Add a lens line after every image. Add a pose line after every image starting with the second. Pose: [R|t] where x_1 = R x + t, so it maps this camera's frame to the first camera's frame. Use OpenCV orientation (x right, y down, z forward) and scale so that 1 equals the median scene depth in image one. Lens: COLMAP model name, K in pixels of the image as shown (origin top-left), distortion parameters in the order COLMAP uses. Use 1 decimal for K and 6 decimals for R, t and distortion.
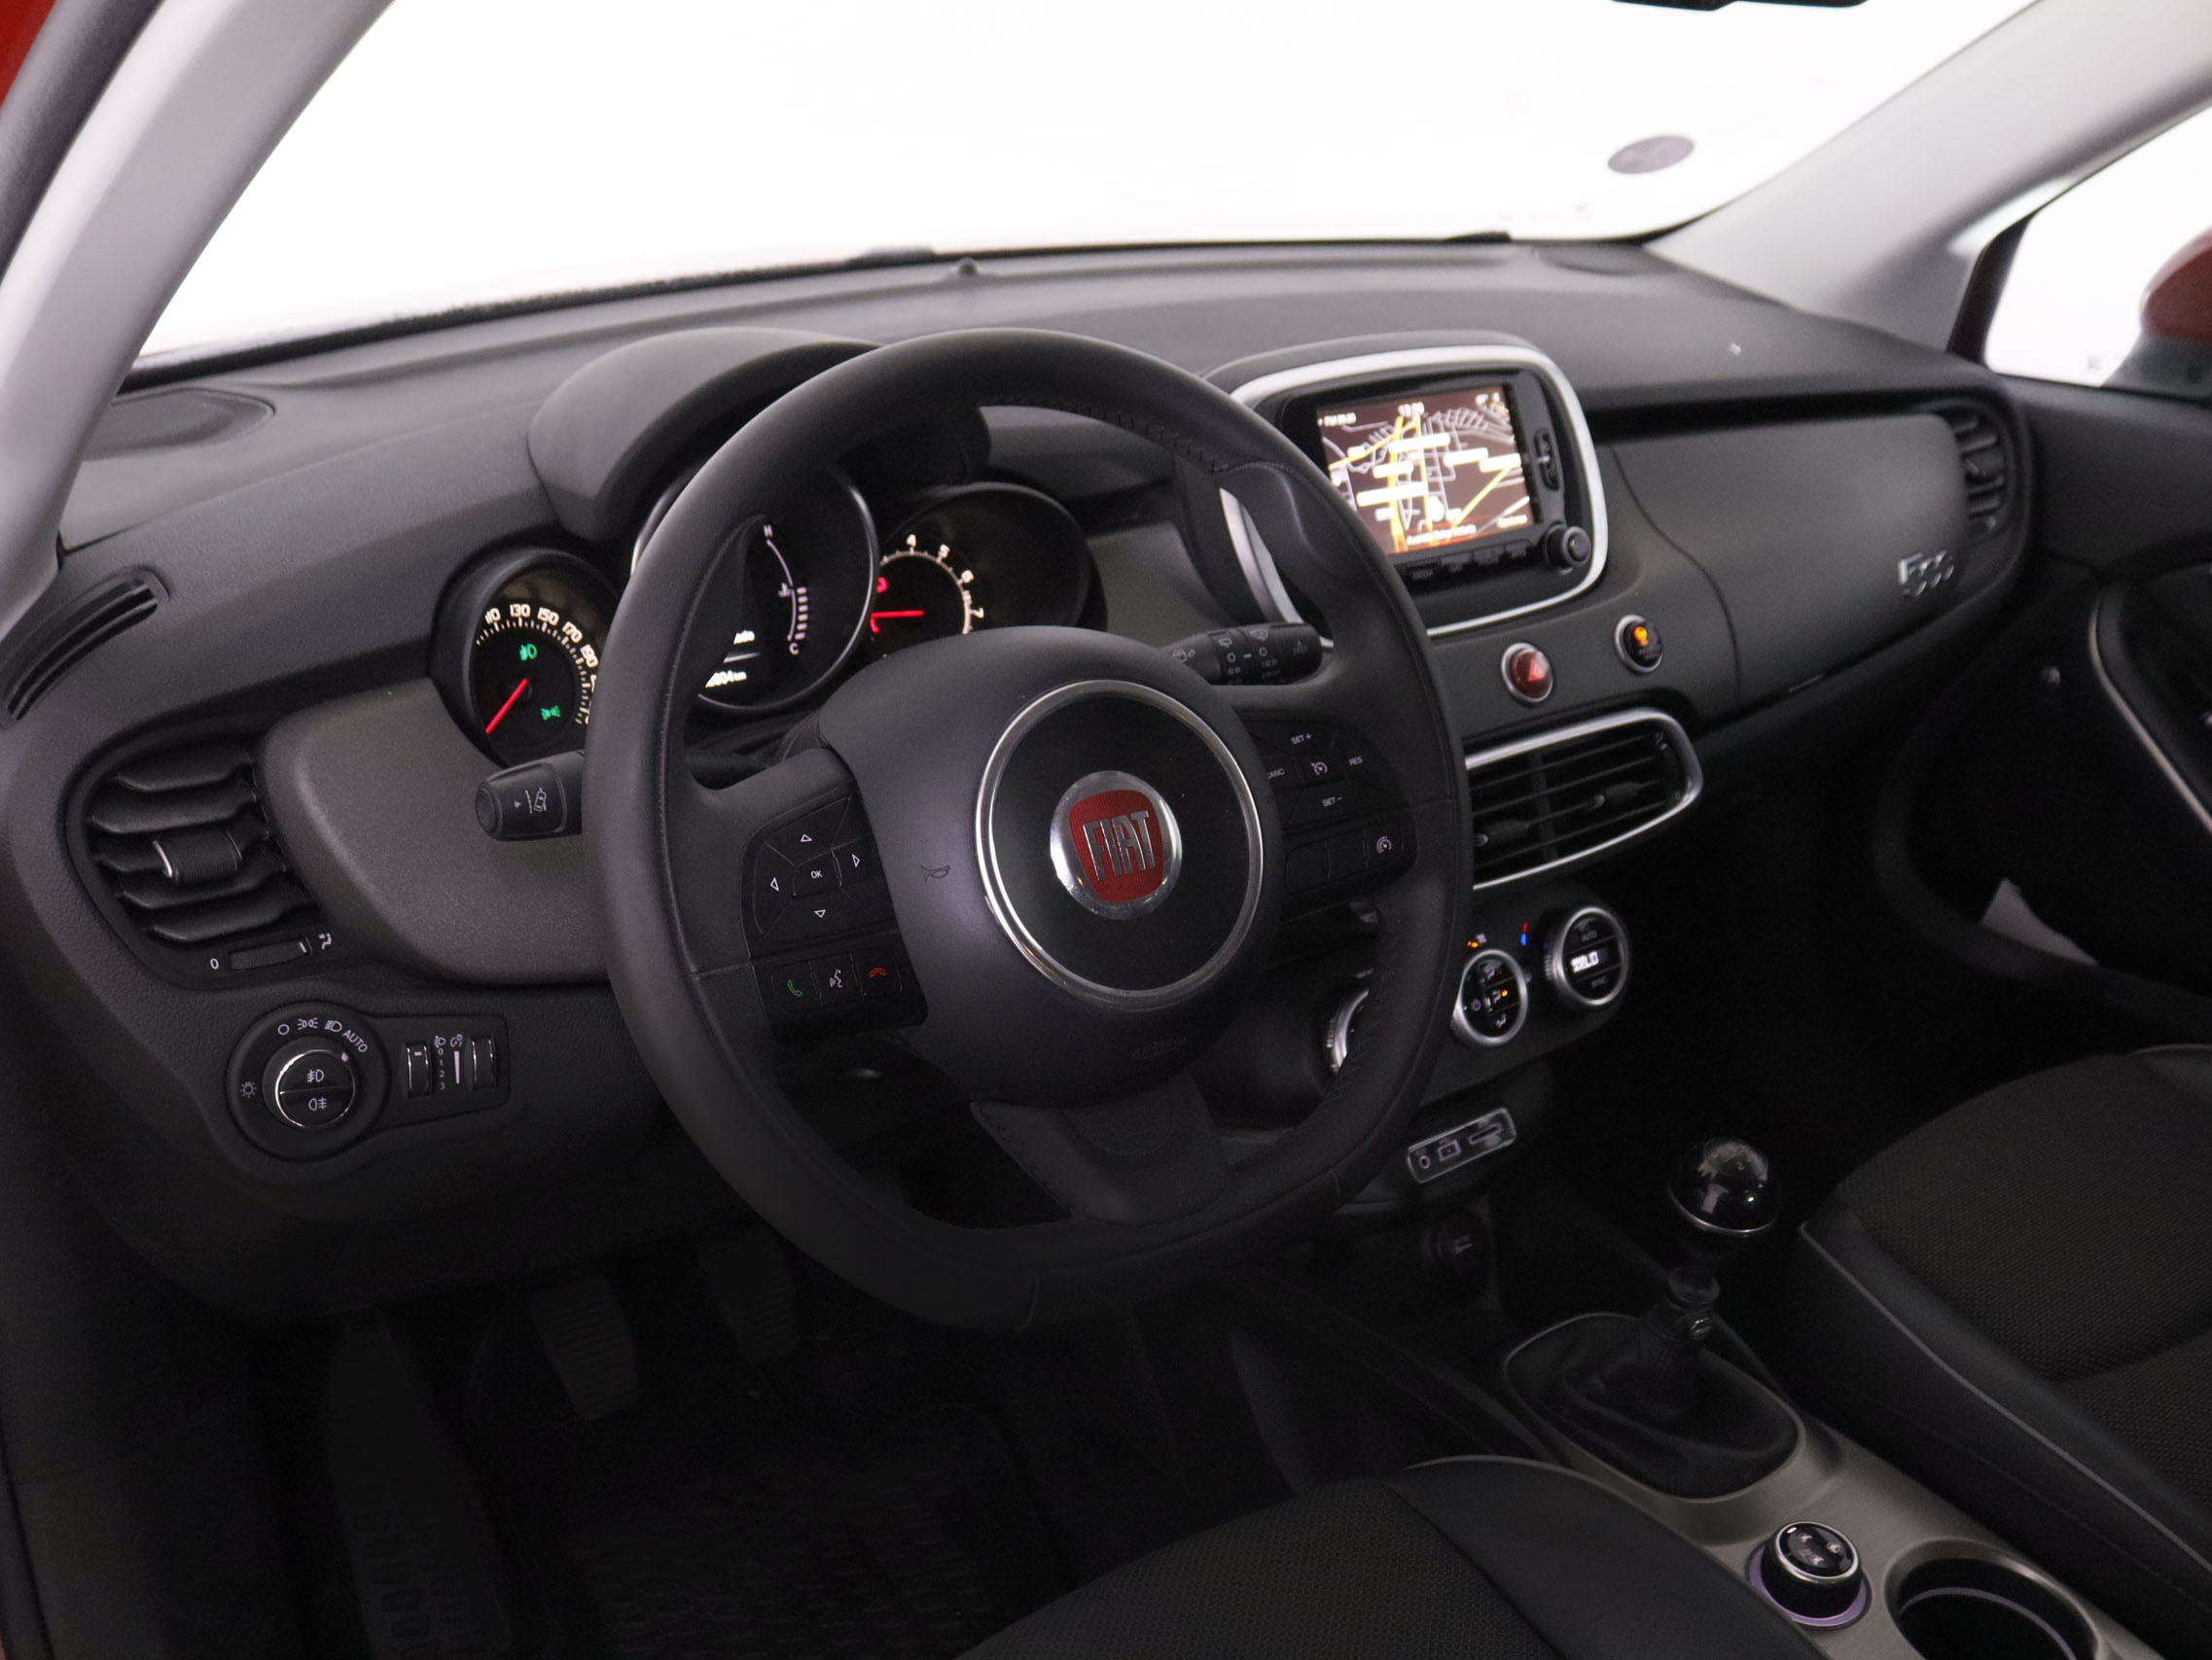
lens RADIAL K [[1981.3, 0, 1072.2], [0, 1981.3, 823.7], [0, 0, 1]] dist [-0.119102, 0.017436]
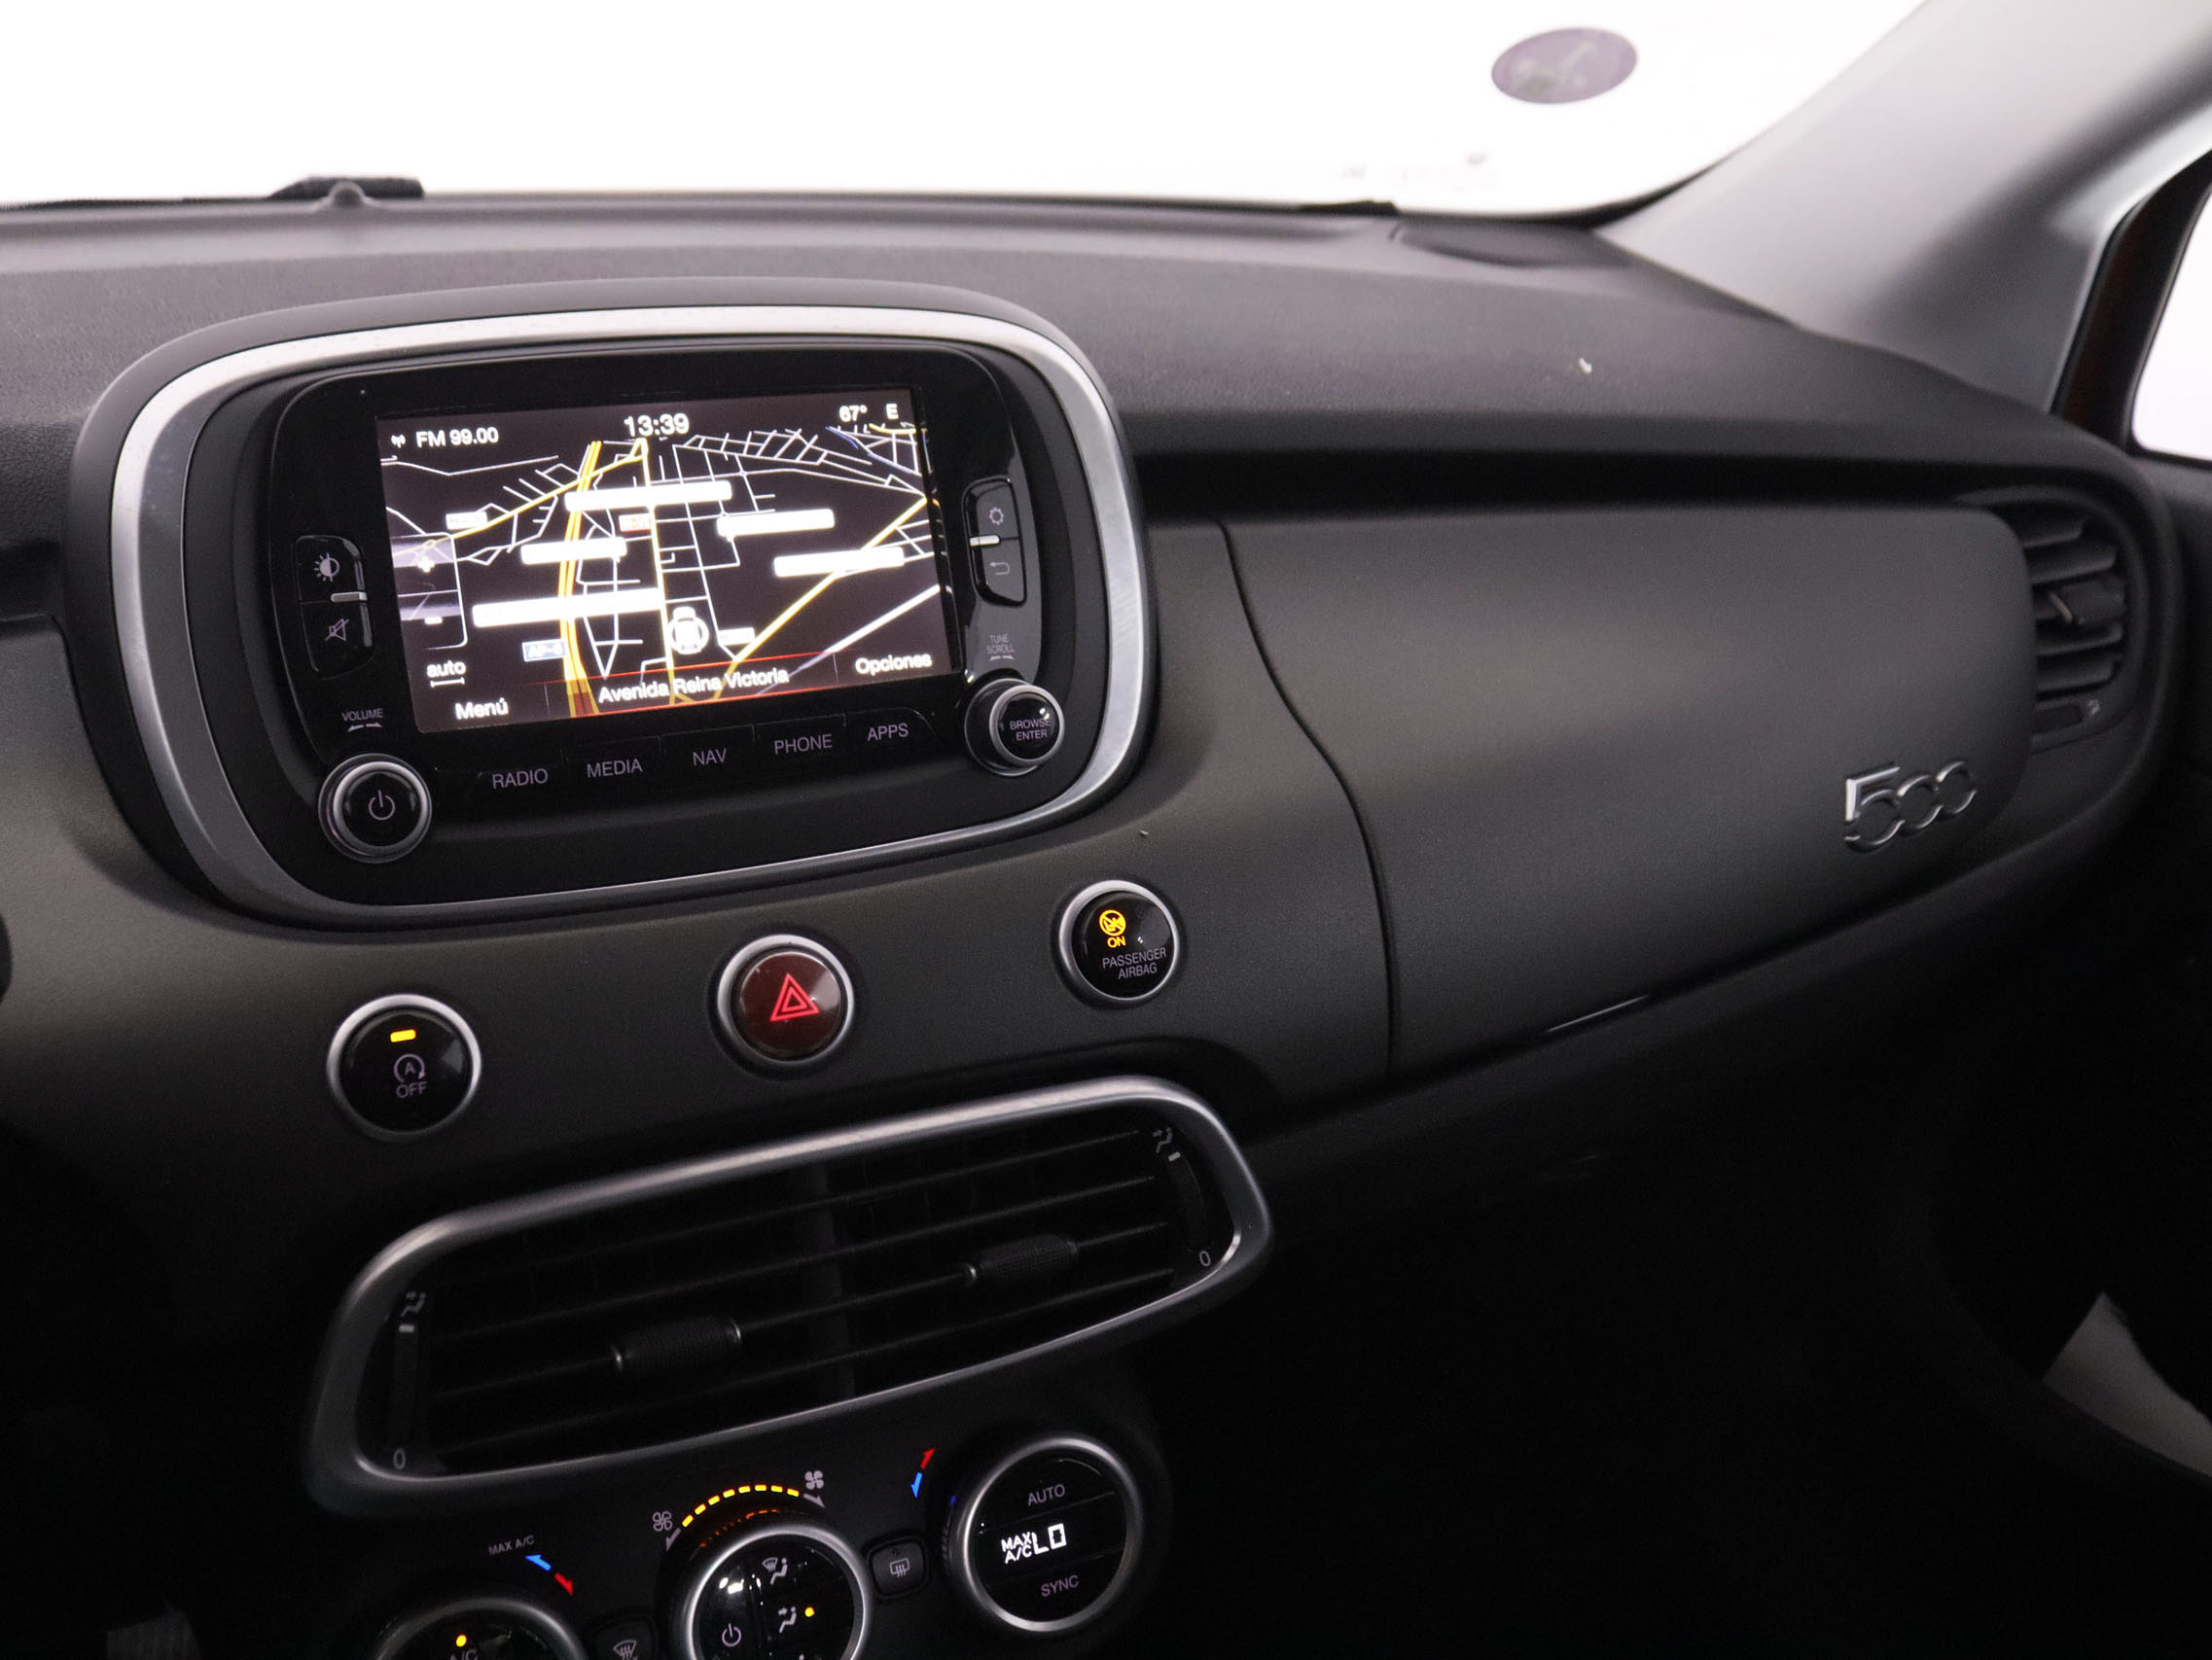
lens RADIAL K [[1981.3, 0, 1072.2], [0, 1981.3, 823.7], [0, 0, 1]] dist [-0.119102, 0.017436]
pose [[0.987204, 0.081497, -0.137063, 0.324528], [-0.085927, 0.995943, -0.026714, -0.101226], [0.134330, 0.038149, 0.990202, 0.500060]]
